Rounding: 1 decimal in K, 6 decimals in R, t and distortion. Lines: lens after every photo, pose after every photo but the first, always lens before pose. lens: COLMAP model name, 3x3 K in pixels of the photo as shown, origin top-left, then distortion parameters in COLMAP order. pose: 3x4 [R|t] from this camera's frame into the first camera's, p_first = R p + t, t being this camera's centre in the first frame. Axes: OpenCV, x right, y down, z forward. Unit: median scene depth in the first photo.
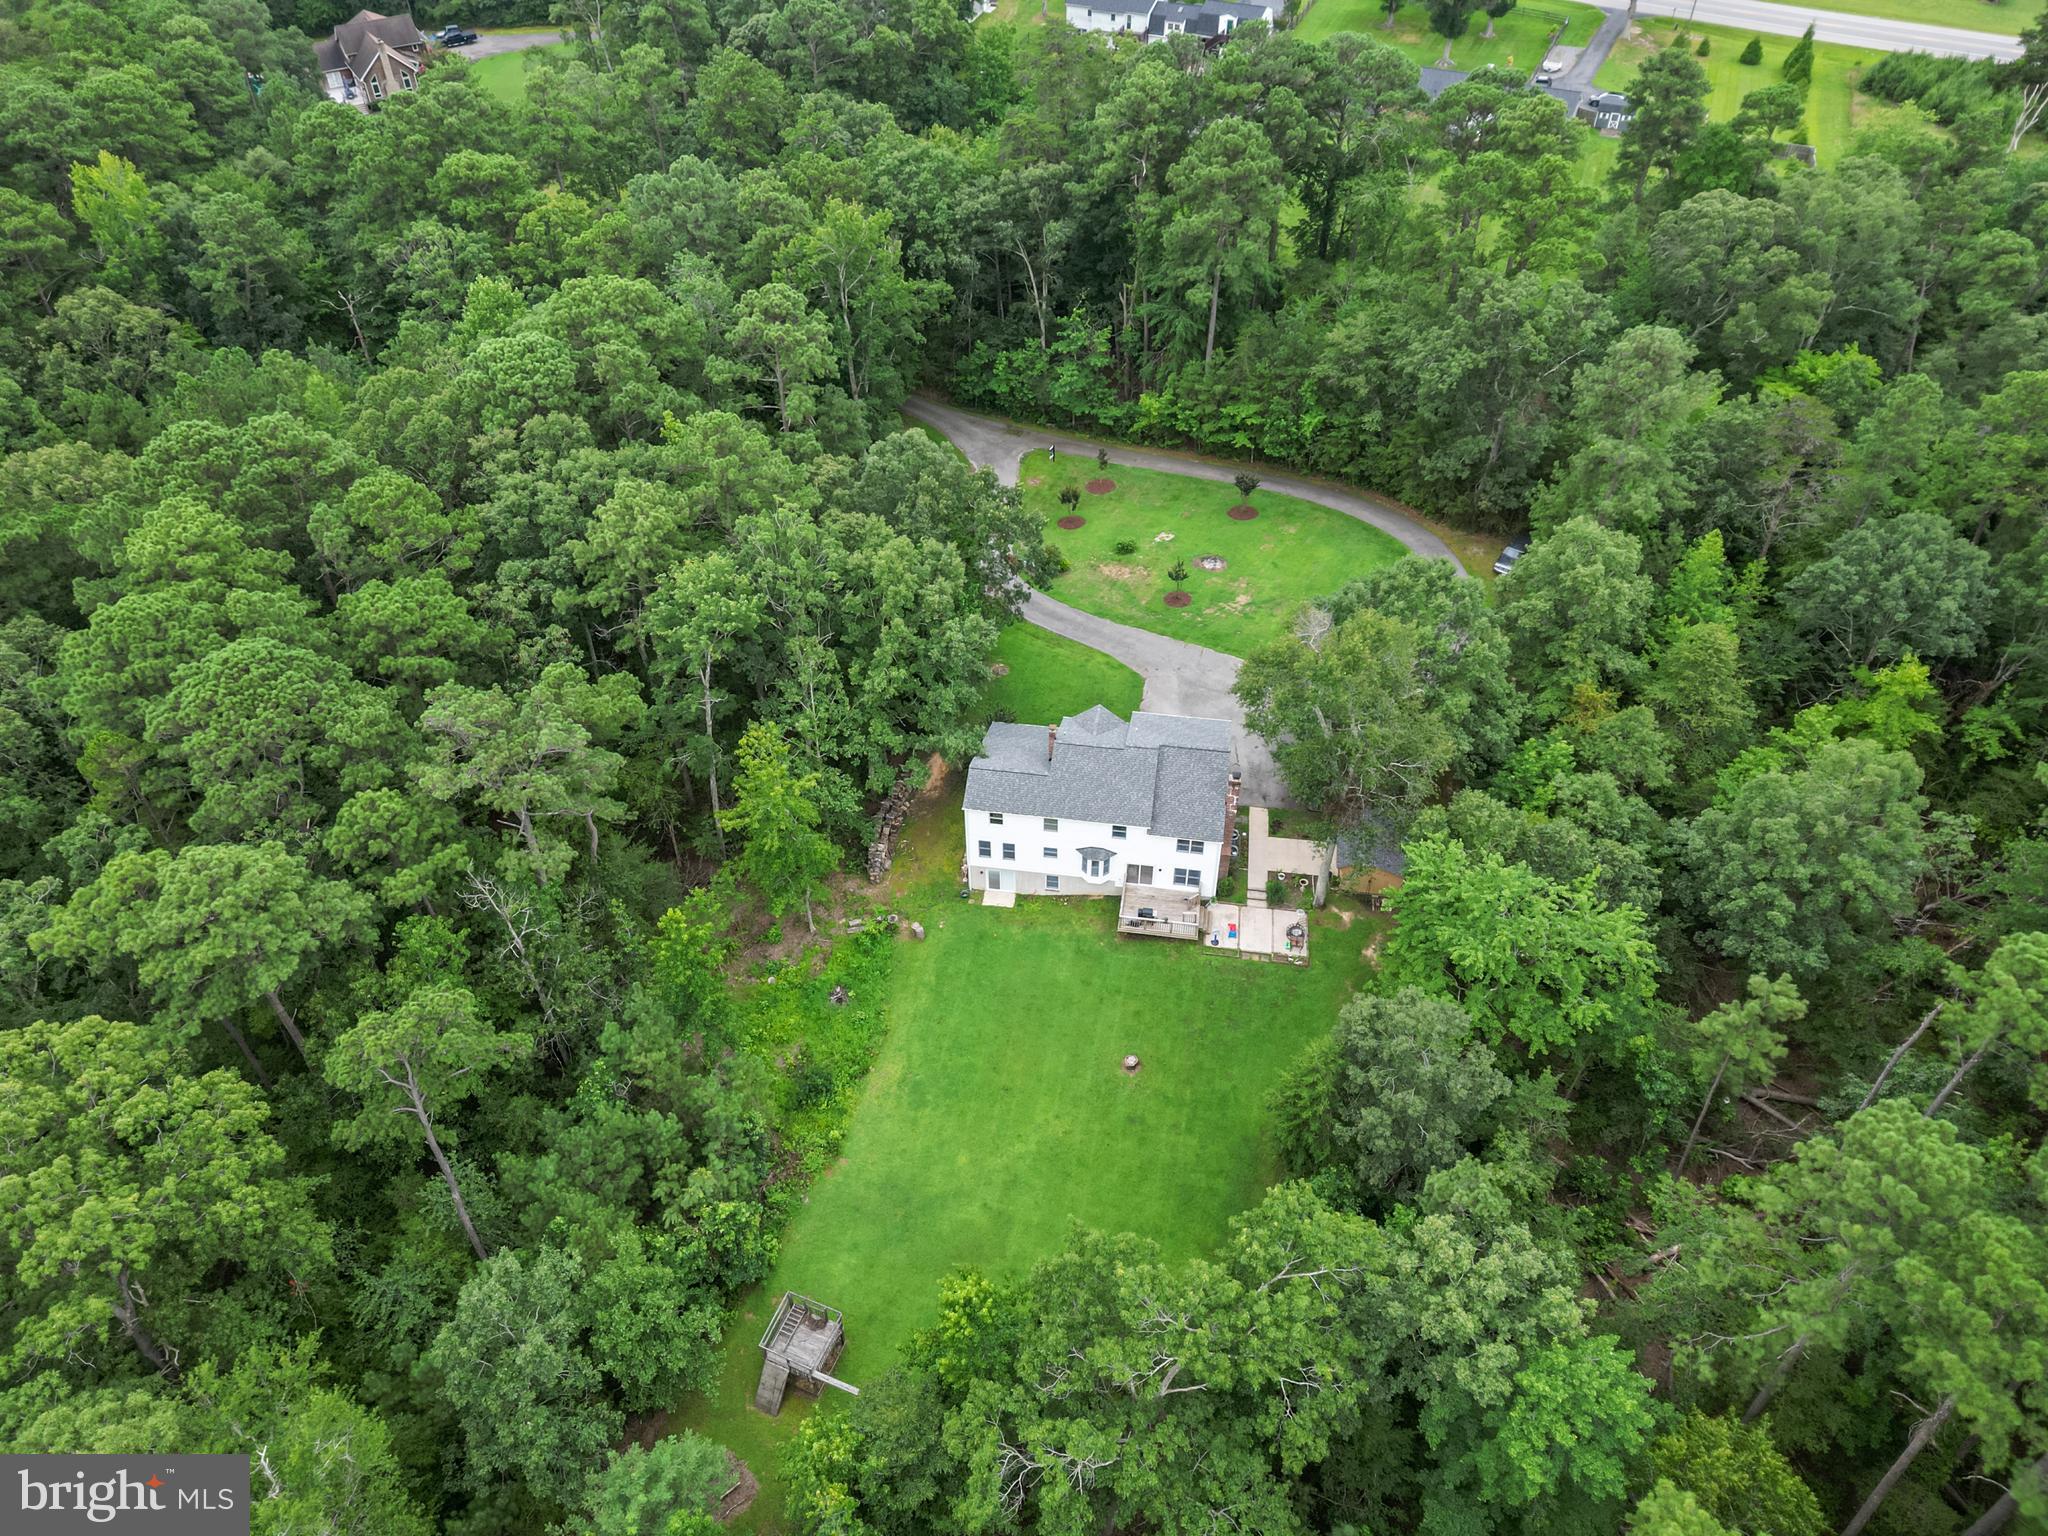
lens RADIAL K [[1415.4, 0, 1018.0], [0, 1415.4, 770.1], [0, 0, 1]] dist [0.076840, -0.074093]
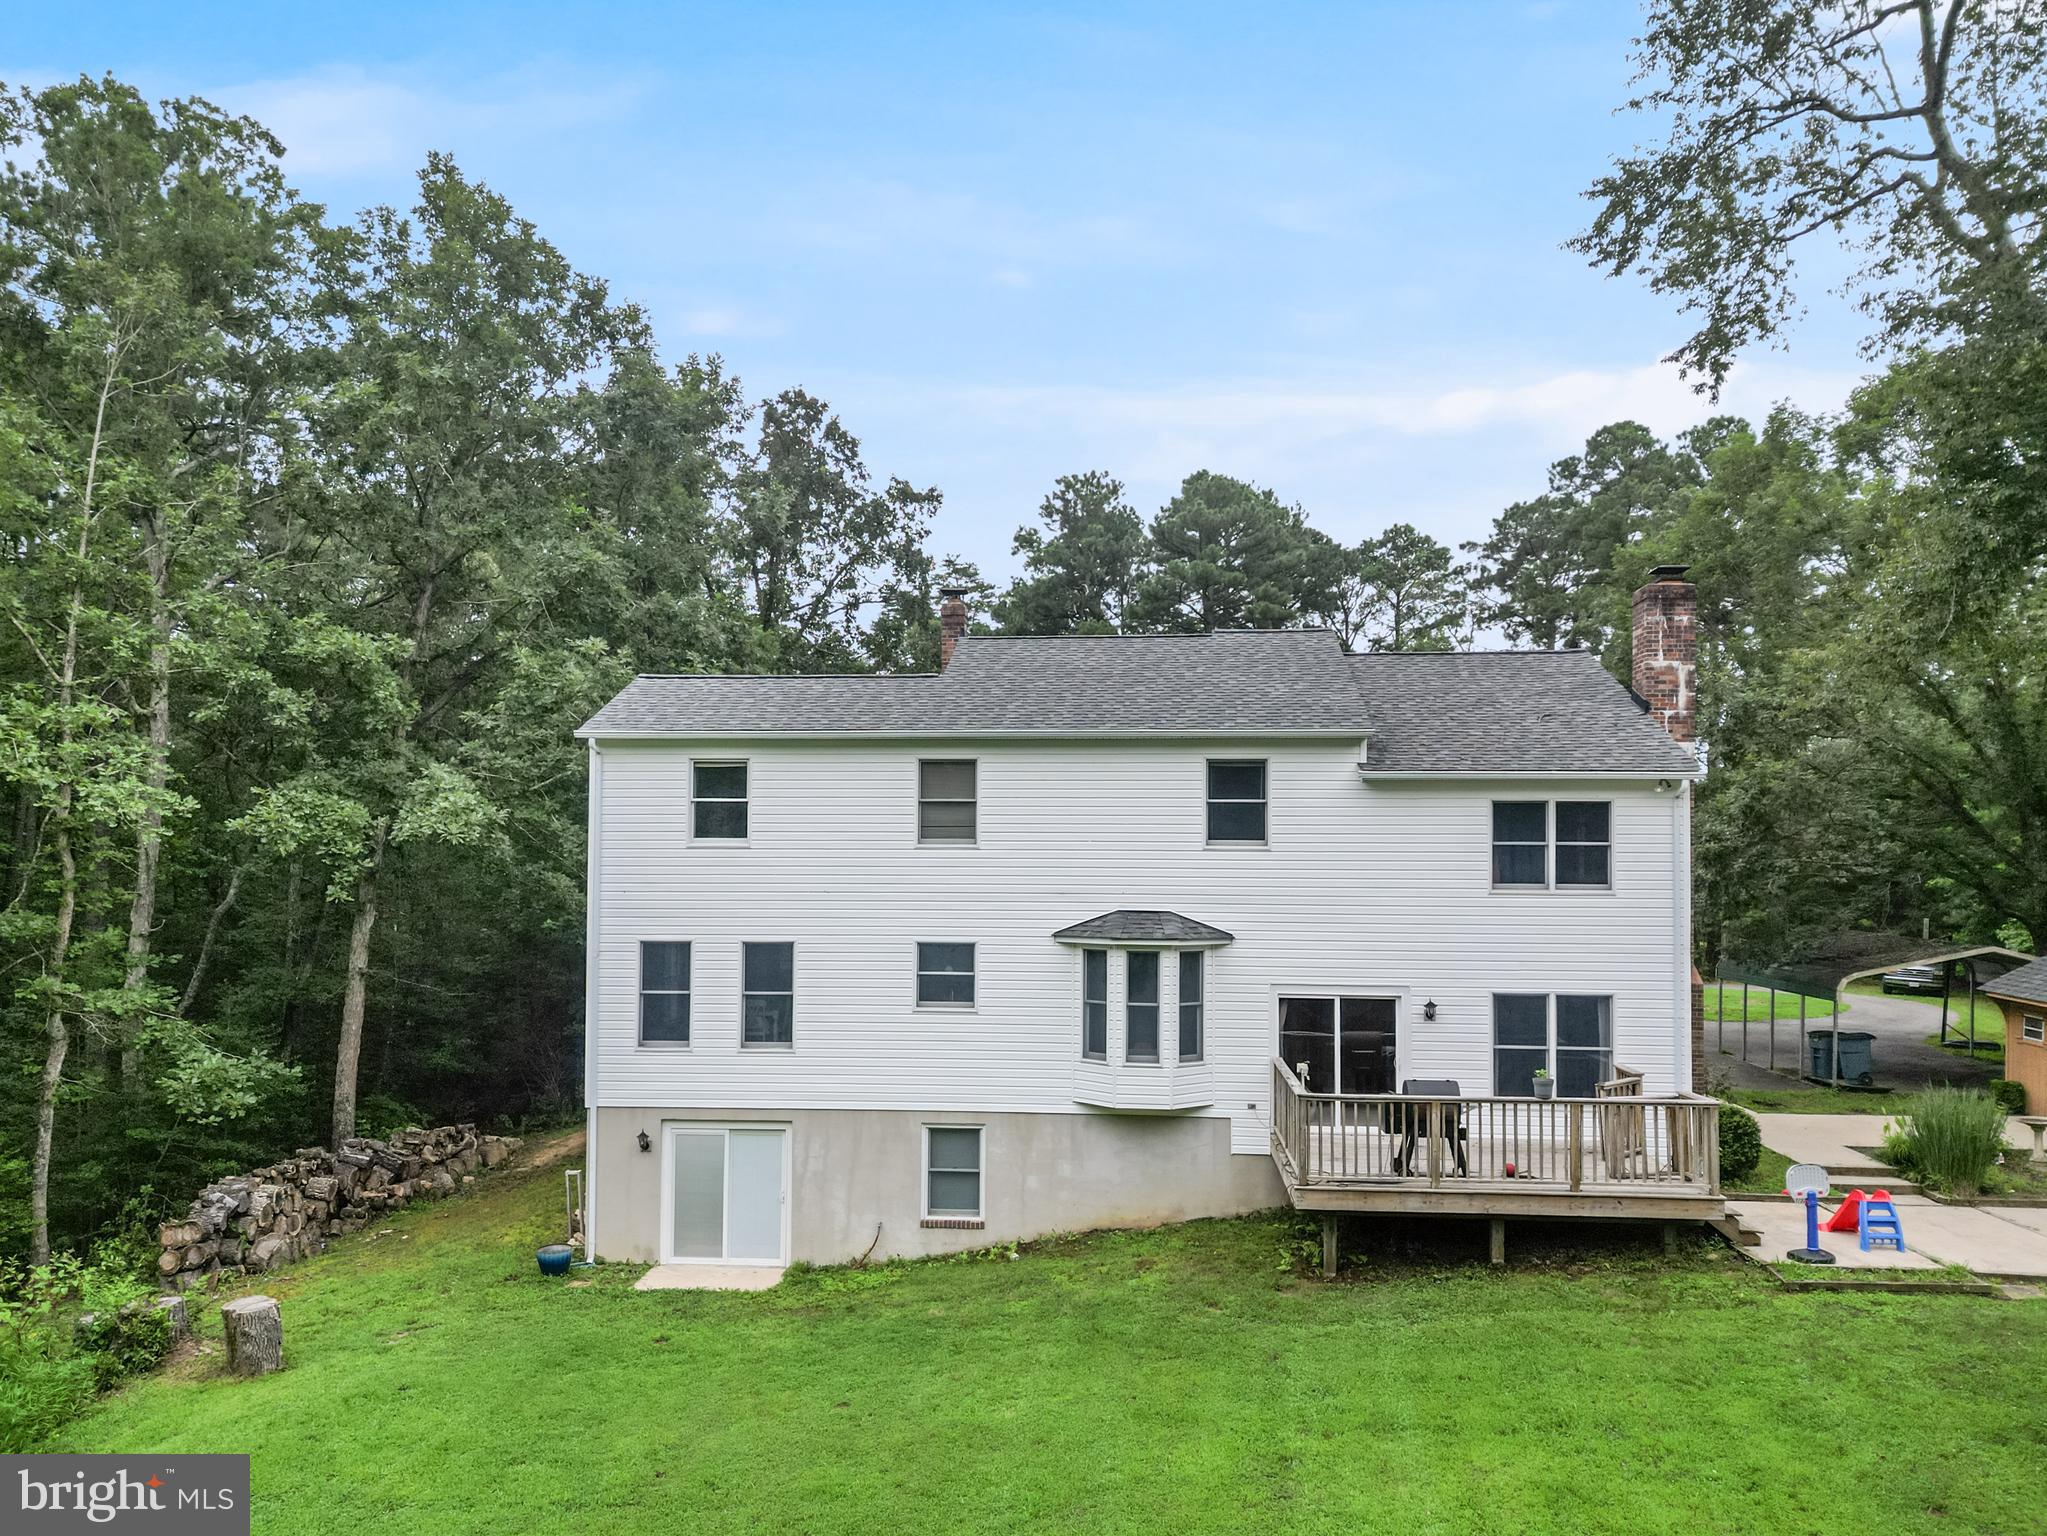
lens RADIAL K [[1433.7, 0, 1055.9], [0, 1433.7, 820.3], [0, 0, 1]] dist [0.074163, -0.076388]
pose [[0.996888, 0.010861, 0.078083, 0.021930], [0.048409, 0.697398, -0.715048, 0.207996], [-0.062221, 0.716602, 0.694701, 0.808470]]
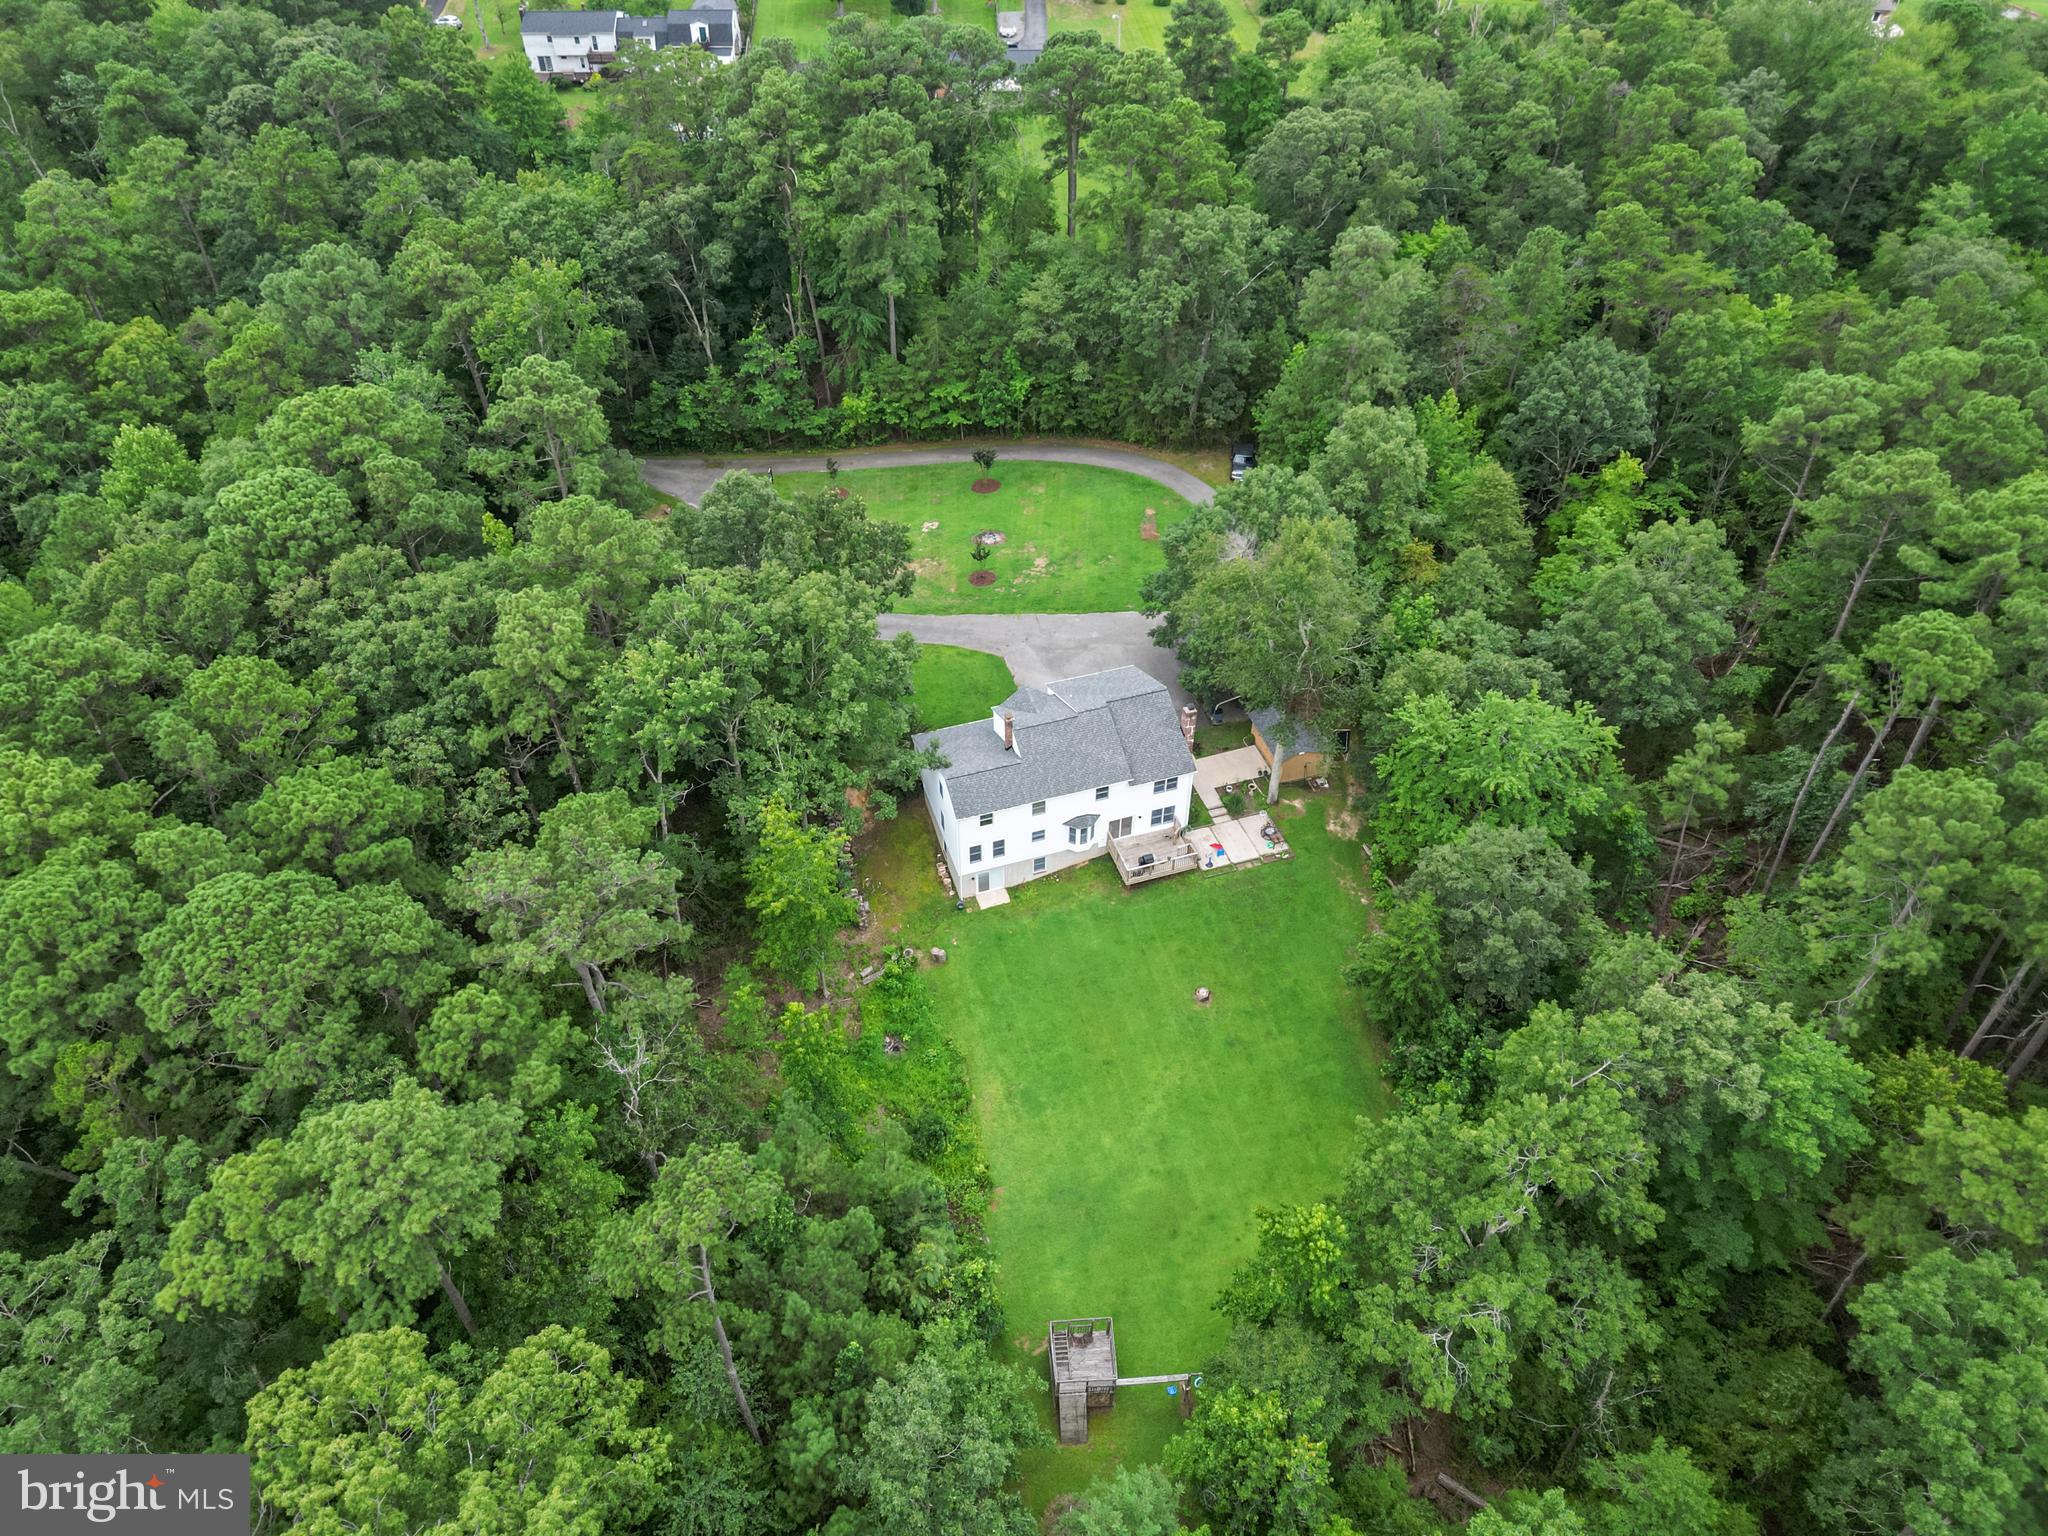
lens RADIAL K [[1415.4, 0, 1018.0], [0, 1415.4, 770.1], [0, 0, 1]] dist [0.076840, -0.074093]
pose [[0.893718, -0.305325, 0.328701, -0.305771], [0.305786, 0.950697, 0.051674, -0.042791], [-0.328273, 0.054330, 0.943019, 0.045672]]
